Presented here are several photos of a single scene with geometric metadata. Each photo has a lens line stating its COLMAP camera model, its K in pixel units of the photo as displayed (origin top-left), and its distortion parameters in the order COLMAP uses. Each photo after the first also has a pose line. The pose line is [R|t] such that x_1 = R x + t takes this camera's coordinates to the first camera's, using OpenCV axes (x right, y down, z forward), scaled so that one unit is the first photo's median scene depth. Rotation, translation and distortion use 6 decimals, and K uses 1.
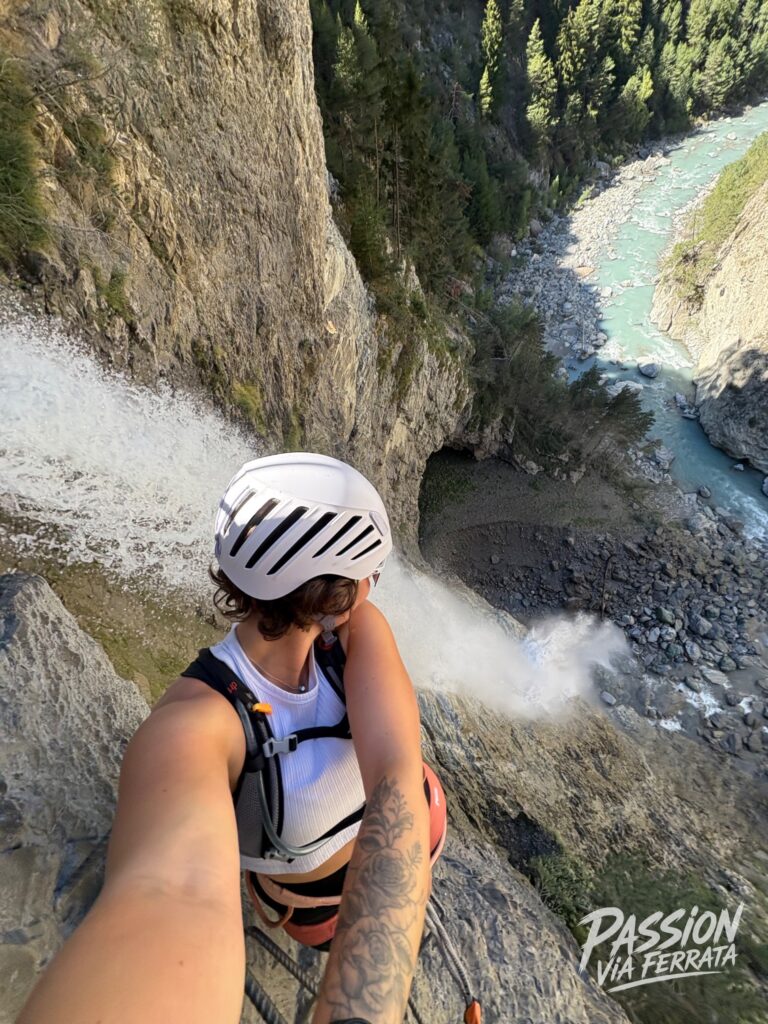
lens RADIAL K [[406.8, 0, 386.4], [0, 406.8, 514.3], [0, 0, 1]] dist [0.000893, -0.000674]
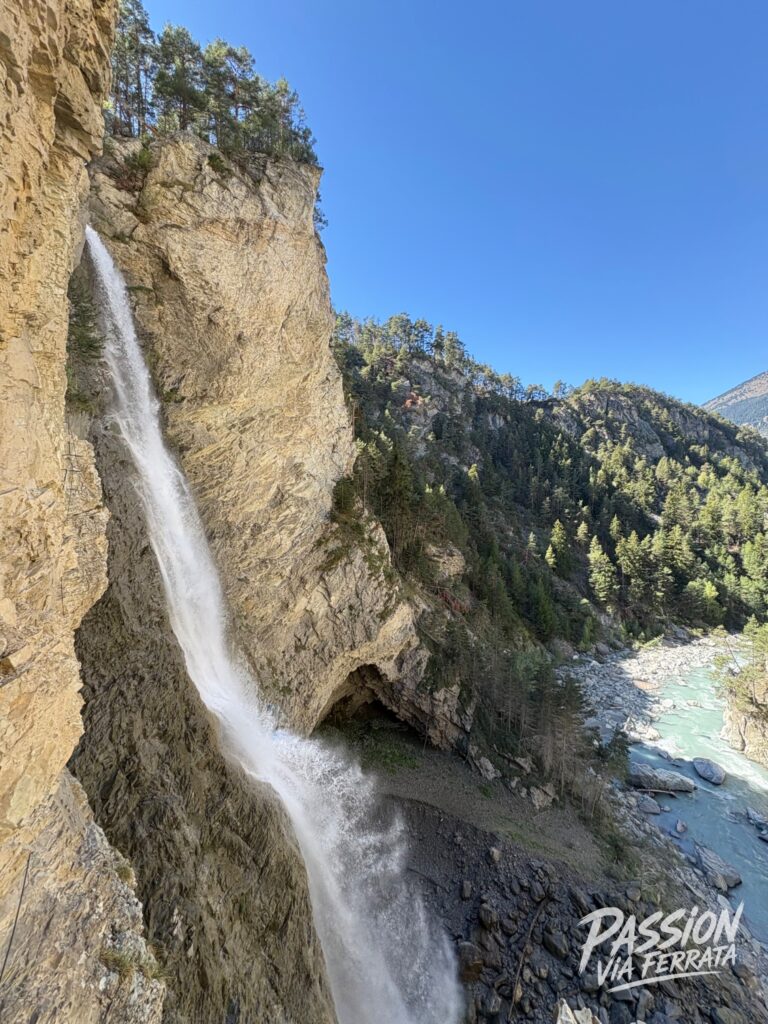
lens RADIAL K [[406.8, 0, 385.8], [0, 406.8, 511.5], [0, 0, 1]] dist [0.000893, -0.000674]
pose [[0.903959, 0.112125, -0.412658, 0.346001], [-0.409276, 0.506469, -0.758935, 0.259056], [0.123902, 0.854937, 0.503717, 0.071839]]
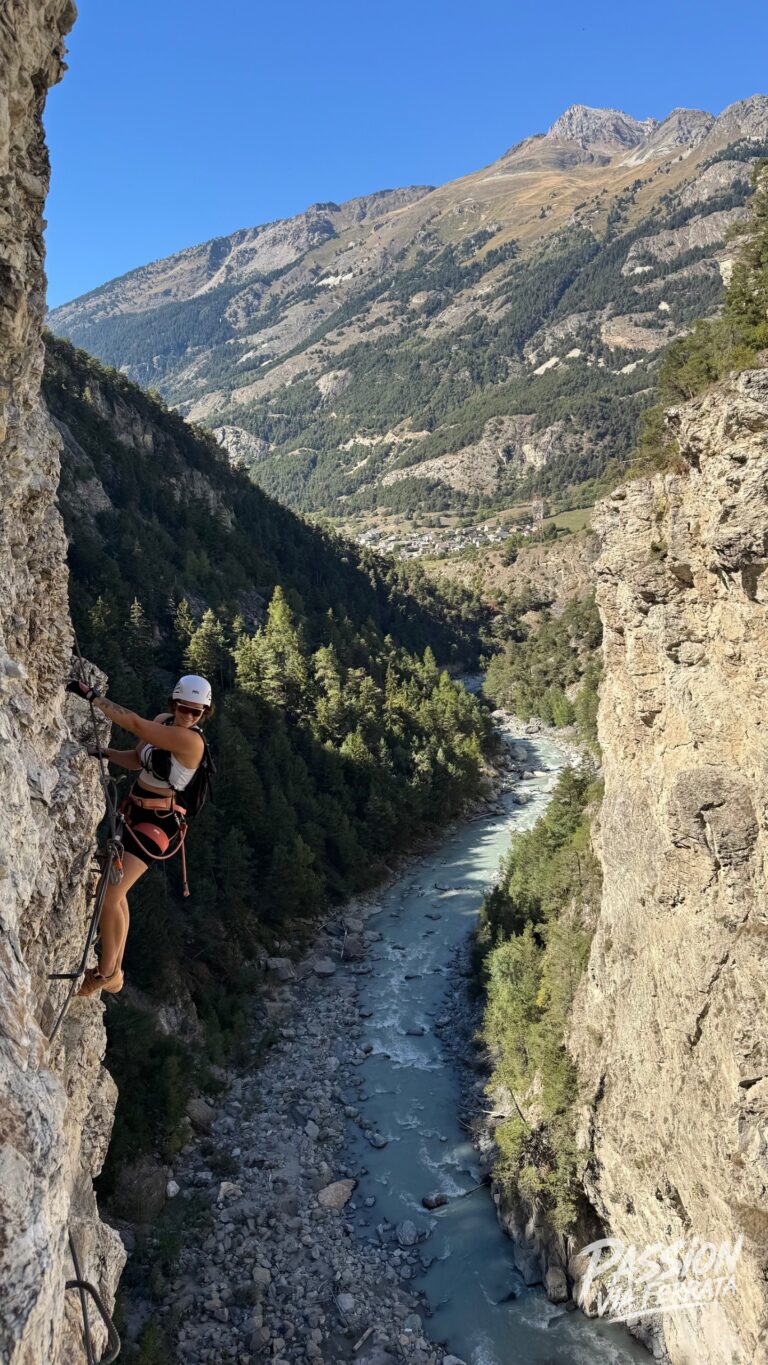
lens RADIAL K [[945.0, 0, 394.7], [0, 945.0, 682.4], [0, 0, 1]] dist [0.055487, -0.049072]
pose [[0.841313, -0.005895, 0.540517, -0.041550], [0.429043, 0.615532, -0.661091, -0.274546], [-0.328808, 0.788089, 0.520384, -0.023328]]
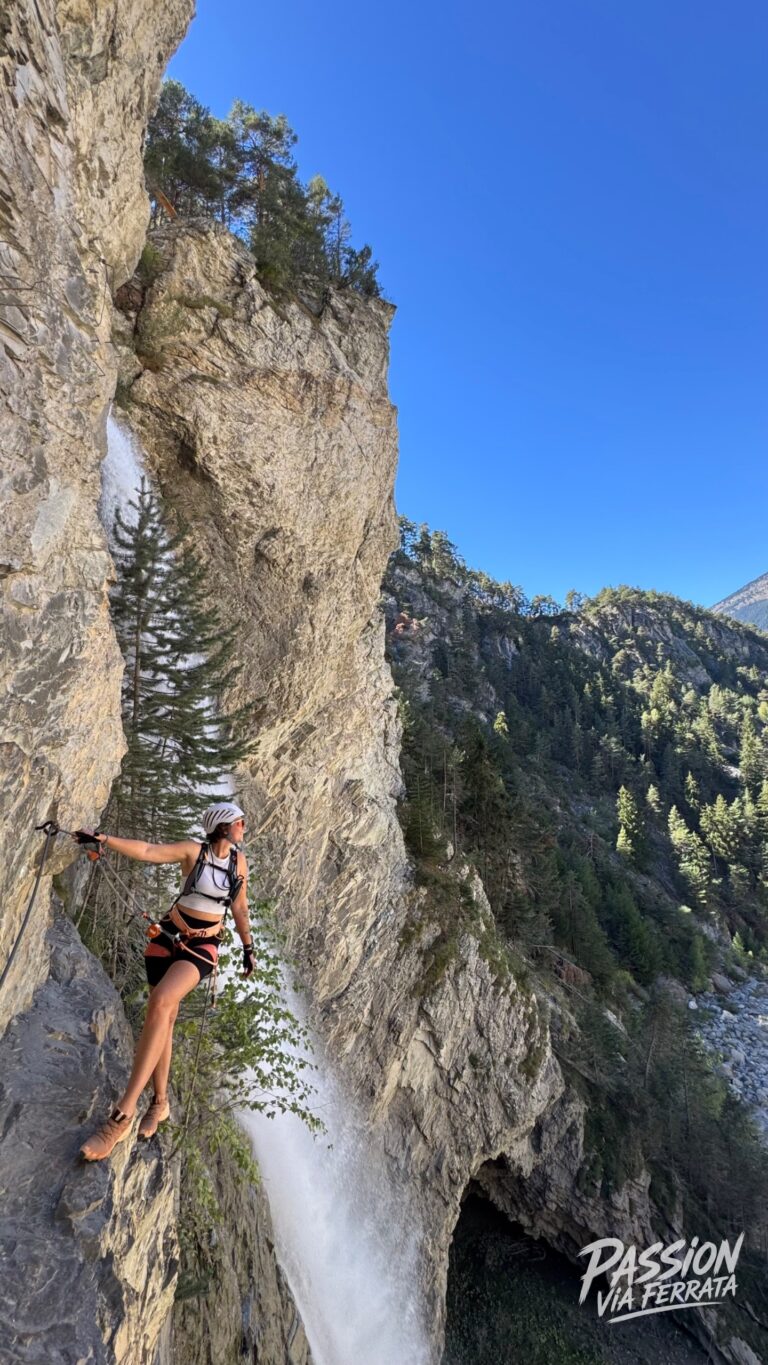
lens RADIAL K [[543.5, 0, 388.5], [0, 543.5, 678.3], [0, 0, 1]] dist [-0.001521, -0.000135]
pose [[0.949300, 0.023264, -0.313510, 0.117955], [-0.295543, 0.405996, -0.864767, 0.153426], [0.107166, 0.913578, 0.392288, 0.045163]]
